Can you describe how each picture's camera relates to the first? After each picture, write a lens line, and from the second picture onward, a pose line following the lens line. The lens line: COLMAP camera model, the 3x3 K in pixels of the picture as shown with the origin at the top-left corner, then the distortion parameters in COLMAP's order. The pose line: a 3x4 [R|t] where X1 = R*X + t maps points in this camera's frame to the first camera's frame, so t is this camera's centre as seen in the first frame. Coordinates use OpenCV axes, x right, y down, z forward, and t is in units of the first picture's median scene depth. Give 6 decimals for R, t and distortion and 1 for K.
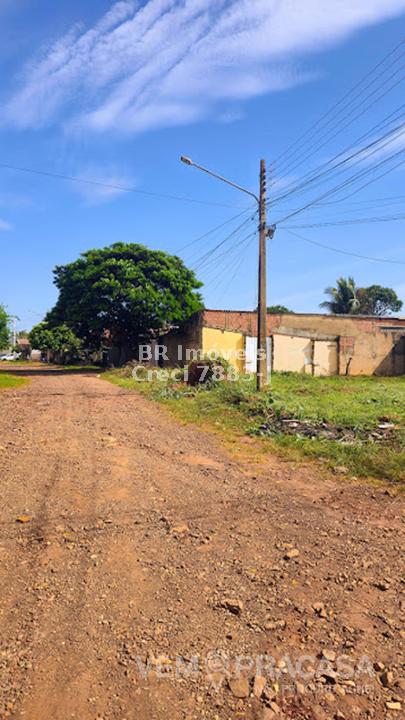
lens RADIAL K [[474.9, 0, 205.7], [0, 474.9, 365.9], [0, 0, 1]] dist [0.056272, -0.050371]
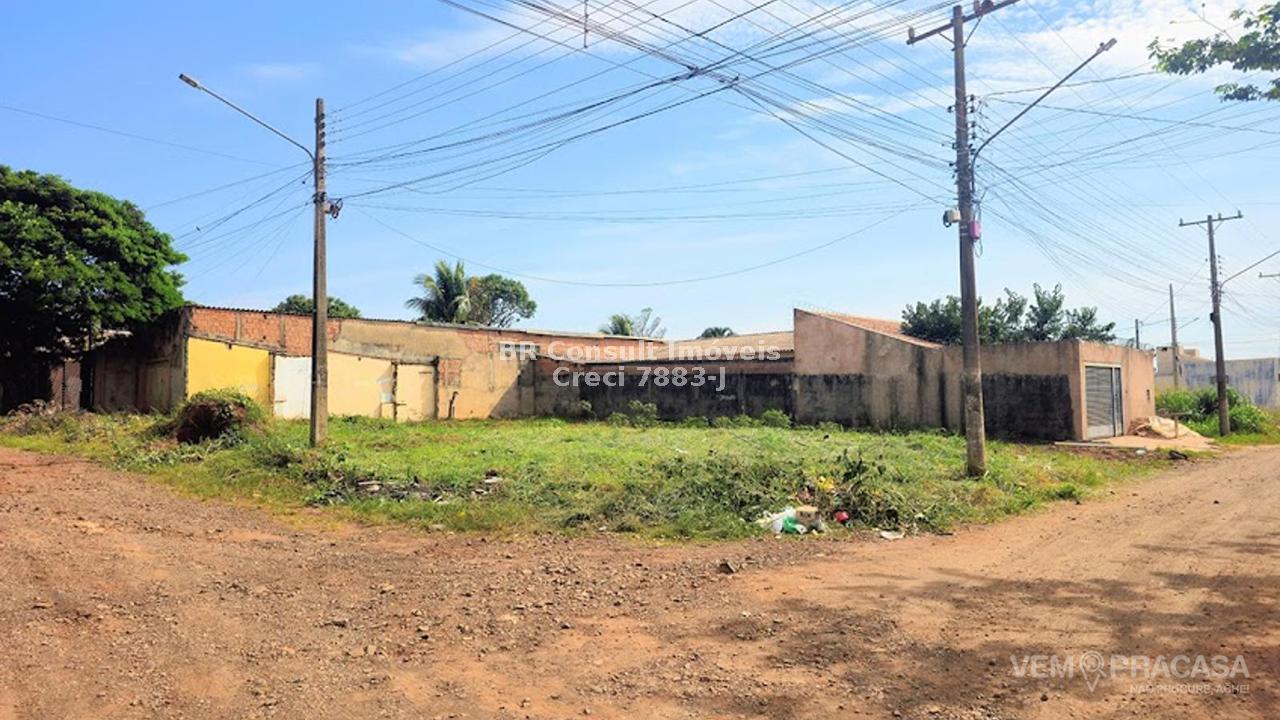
lens RADIAL K [[844.3, 0, 649.5], [0, 844.3, 357.0], [0, 0, 1]] dist [0.056272, -0.050371]
pose [[0.869597, 0.012455, 0.493605, -0.067621], [0.014894, 0.998565, -0.051437, -0.003011], [-0.493537, 0.052082, 0.868164, -0.252880]]
